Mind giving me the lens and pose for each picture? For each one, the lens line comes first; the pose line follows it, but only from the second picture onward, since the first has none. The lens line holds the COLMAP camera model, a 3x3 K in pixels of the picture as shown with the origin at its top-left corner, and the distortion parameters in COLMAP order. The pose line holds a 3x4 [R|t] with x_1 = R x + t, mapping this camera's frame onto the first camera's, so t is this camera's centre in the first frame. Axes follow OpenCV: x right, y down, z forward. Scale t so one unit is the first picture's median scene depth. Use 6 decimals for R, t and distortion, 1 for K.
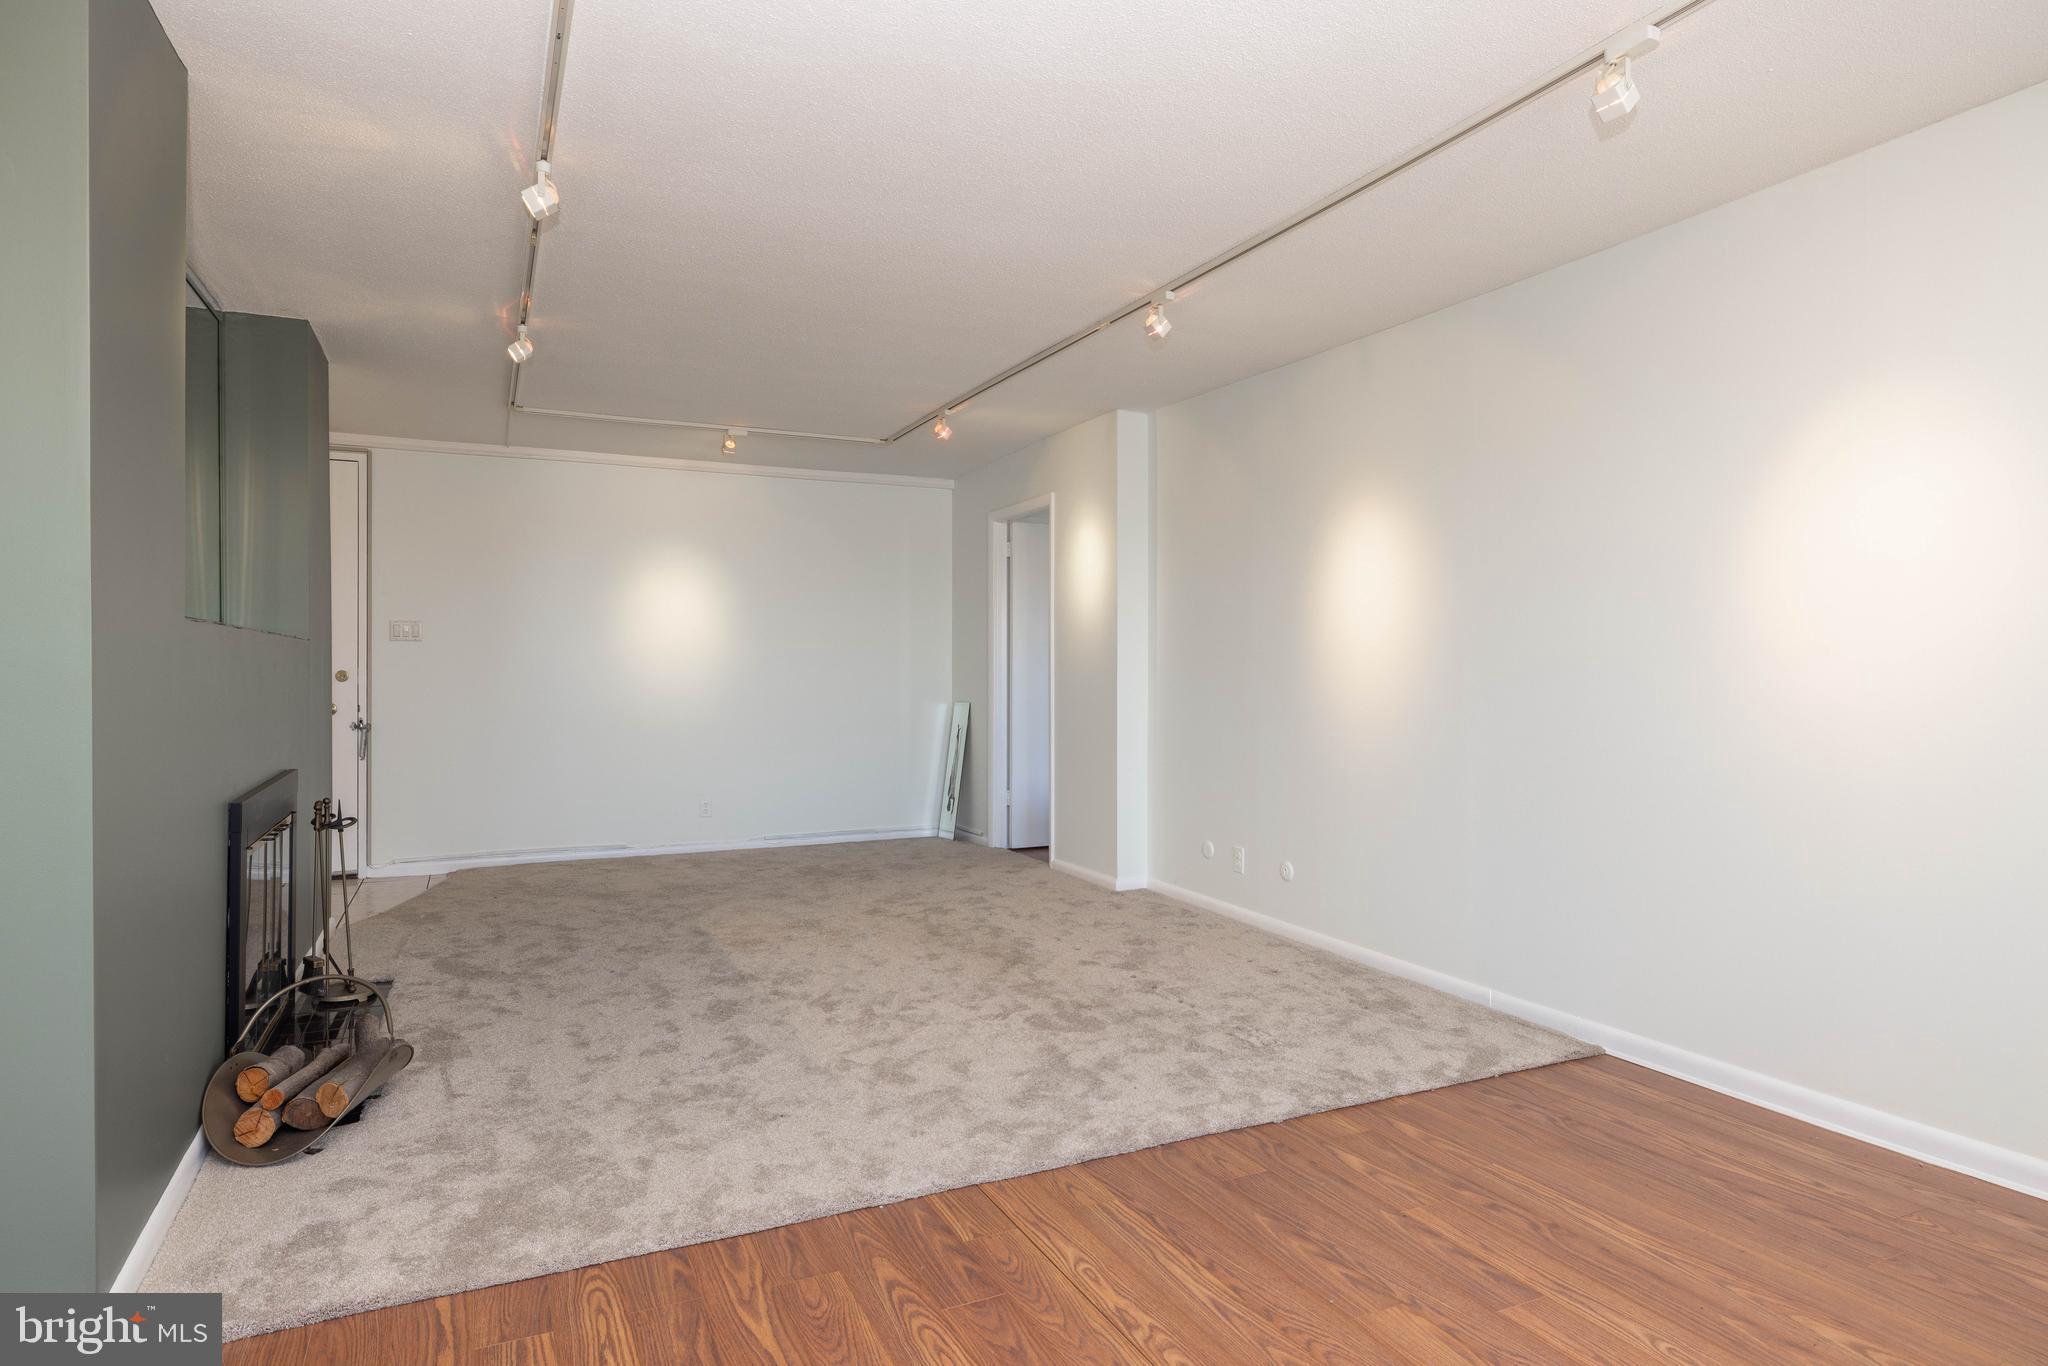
lens RADIAL K [[1143.1, 0, 1020.9], [0, 1143.1, 689.8], [0, 0, 1]] dist [-0.002568, -0.000332]
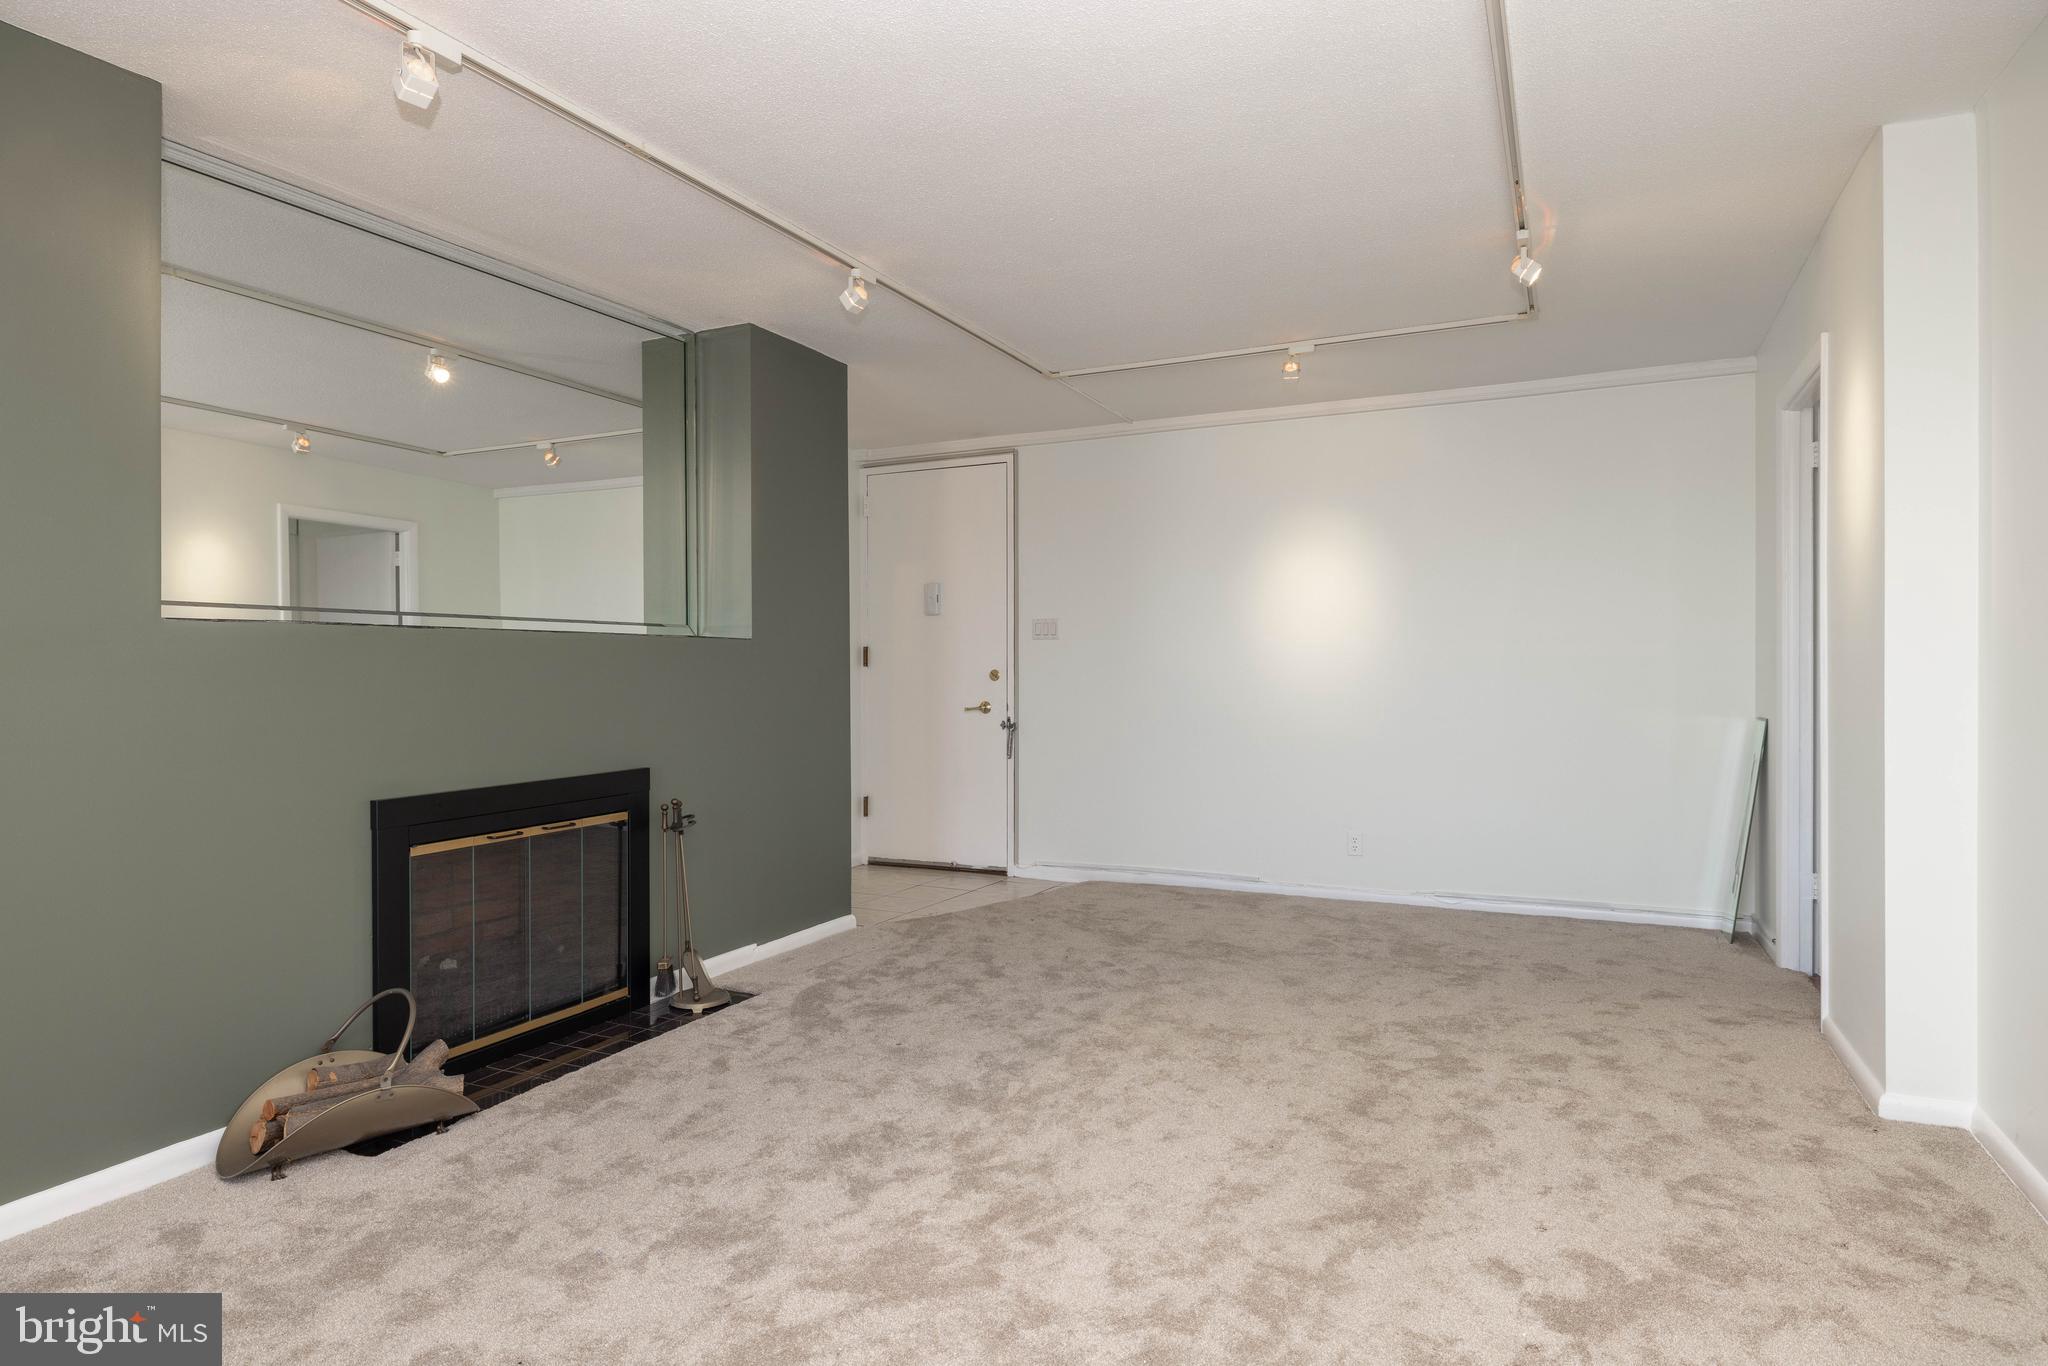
lens RADIAL K [[1143.1, 0, 1030.8], [0, 1143.1, 677.1], [0, 0, 1]] dist [-0.002568, -0.000332]
pose [[0.622034, 0.000535, -0.782990, 0.239273], [-0.006470, 0.999969, -0.004457, -0.006121], [0.782963, 0.007839, 0.622018, 0.415242]]
